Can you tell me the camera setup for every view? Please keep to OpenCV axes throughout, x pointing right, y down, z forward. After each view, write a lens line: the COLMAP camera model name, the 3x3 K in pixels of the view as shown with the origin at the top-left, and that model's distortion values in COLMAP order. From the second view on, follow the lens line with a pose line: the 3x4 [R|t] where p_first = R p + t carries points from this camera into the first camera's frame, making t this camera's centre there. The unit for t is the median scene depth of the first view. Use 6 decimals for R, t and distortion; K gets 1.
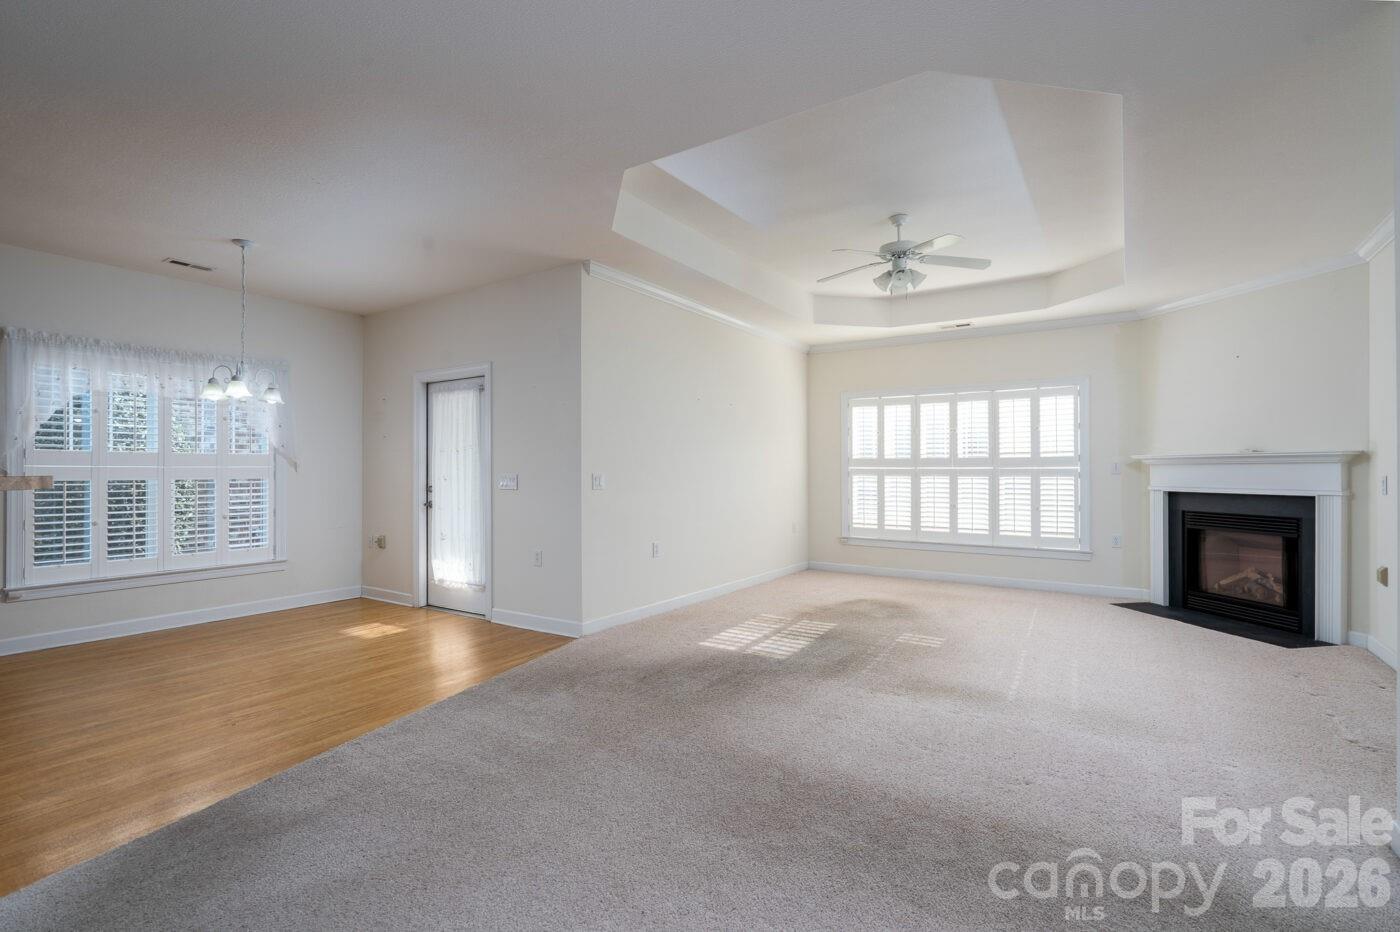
lens RADIAL K [[646.3, 0, 687.0], [0, 646.3, 469.0], [0, 0, 1]] dist [0.002061, -0.000755]
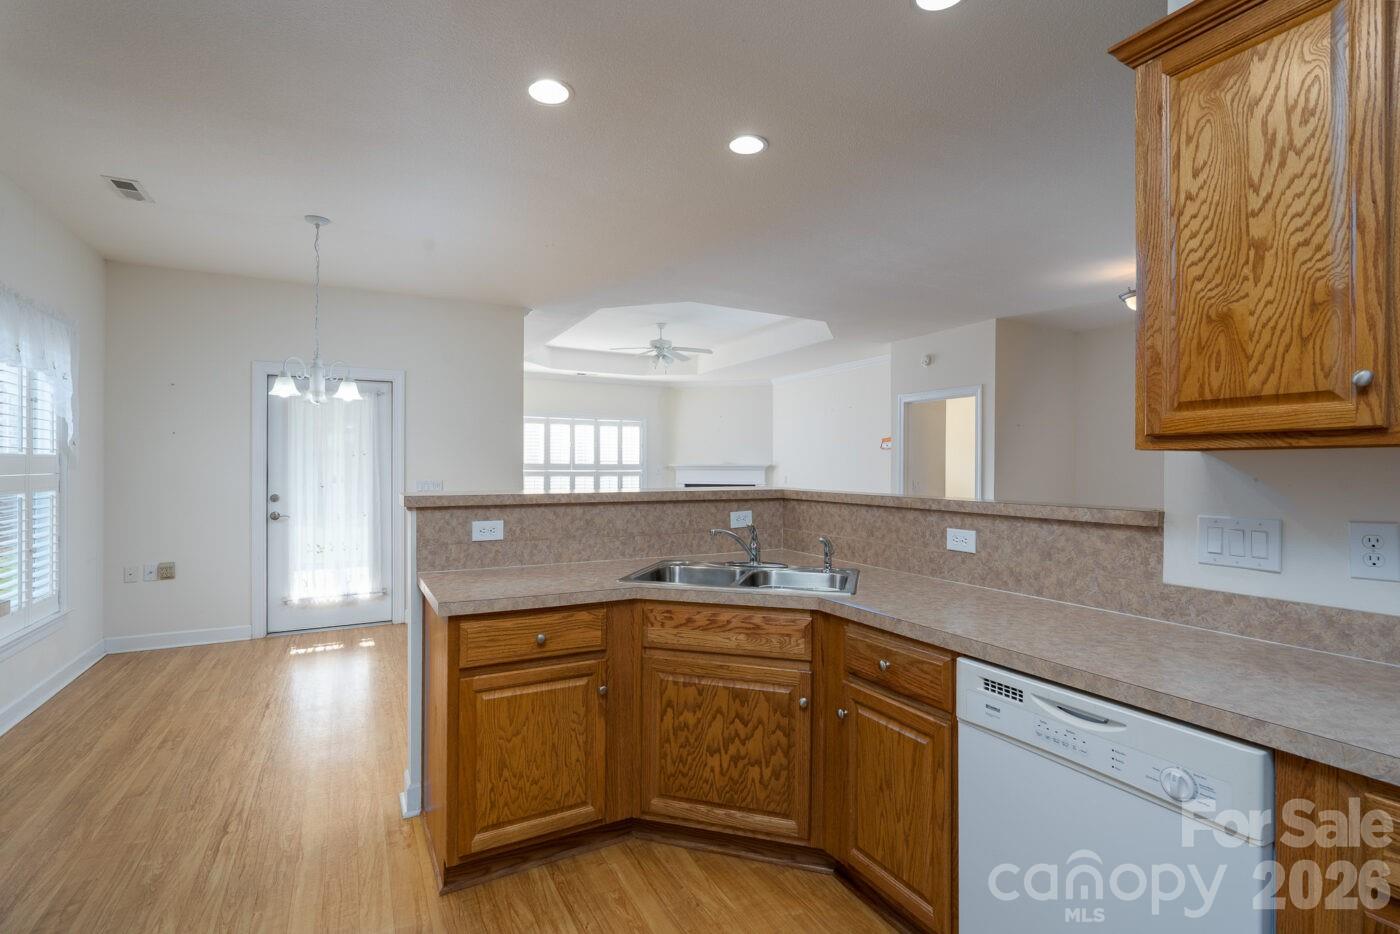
lens RADIAL K [[646.3, 0, 695.5], [0, 646.3, 466.6], [0, 0, 1]] dist [0.002061, -0.000755]
pose [[0.474071, 0.003767, 0.880479, -0.783636], [-0.008471, 0.999964, 0.000283, -0.014198], [-0.880446, -0.007592, 0.474086, 0.085879]]
